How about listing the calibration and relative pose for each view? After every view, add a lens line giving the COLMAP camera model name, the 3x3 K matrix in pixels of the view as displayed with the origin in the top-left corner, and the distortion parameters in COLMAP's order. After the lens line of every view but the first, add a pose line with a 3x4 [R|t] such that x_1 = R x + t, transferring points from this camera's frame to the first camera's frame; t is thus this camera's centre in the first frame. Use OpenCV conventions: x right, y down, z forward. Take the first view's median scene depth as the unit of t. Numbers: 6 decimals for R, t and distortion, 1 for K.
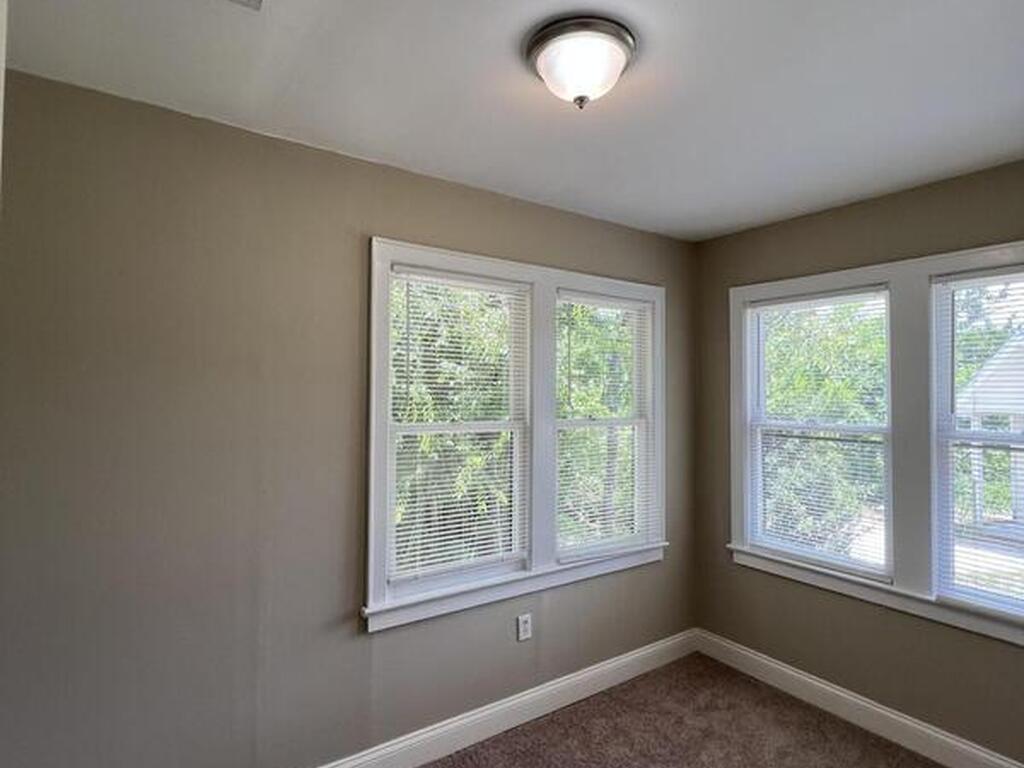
lens RADIAL K [[549.8, 0, 515.6], [0, 549.8, 386.7], [0, 0, 1]] dist [0.004130, 0.000106]
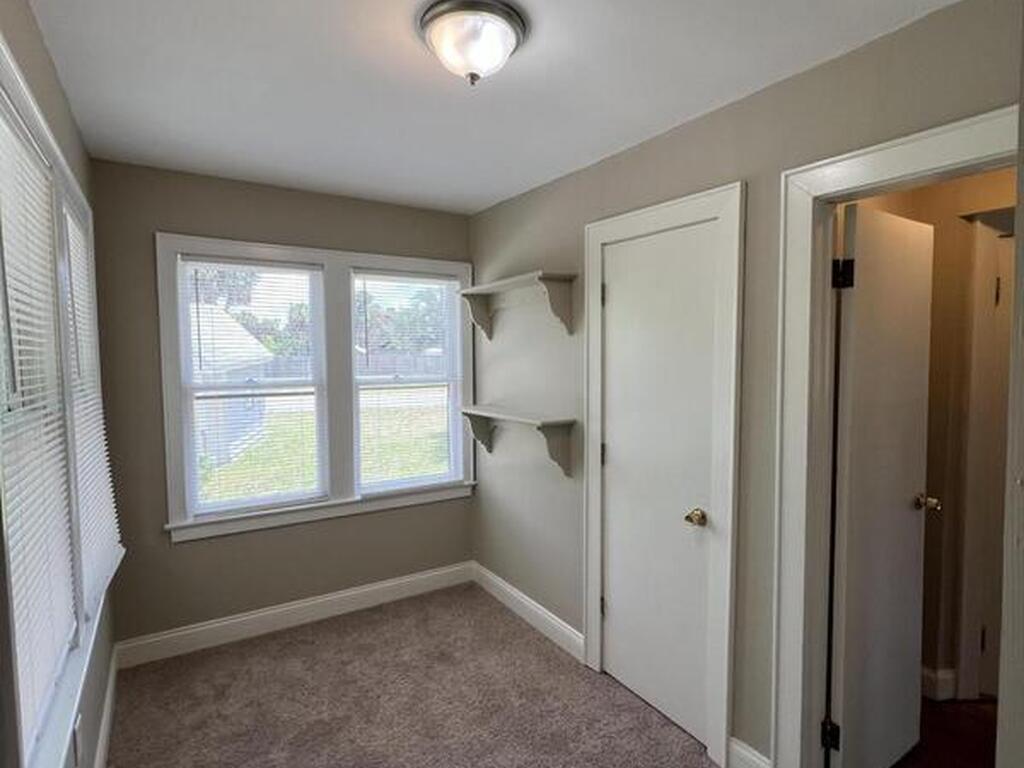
lens RADIAL K [[549.8, 0, 514.9], [0, 549.8, 385.4], [0, 0, 1]] dist [0.004130, 0.000106]
pose [[0.048296, -0.061047, 0.996966, -0.469435], [-0.004881, 0.998104, 0.061353, 0.004785], [-0.998821, -0.007829, 0.047906, 0.407936]]
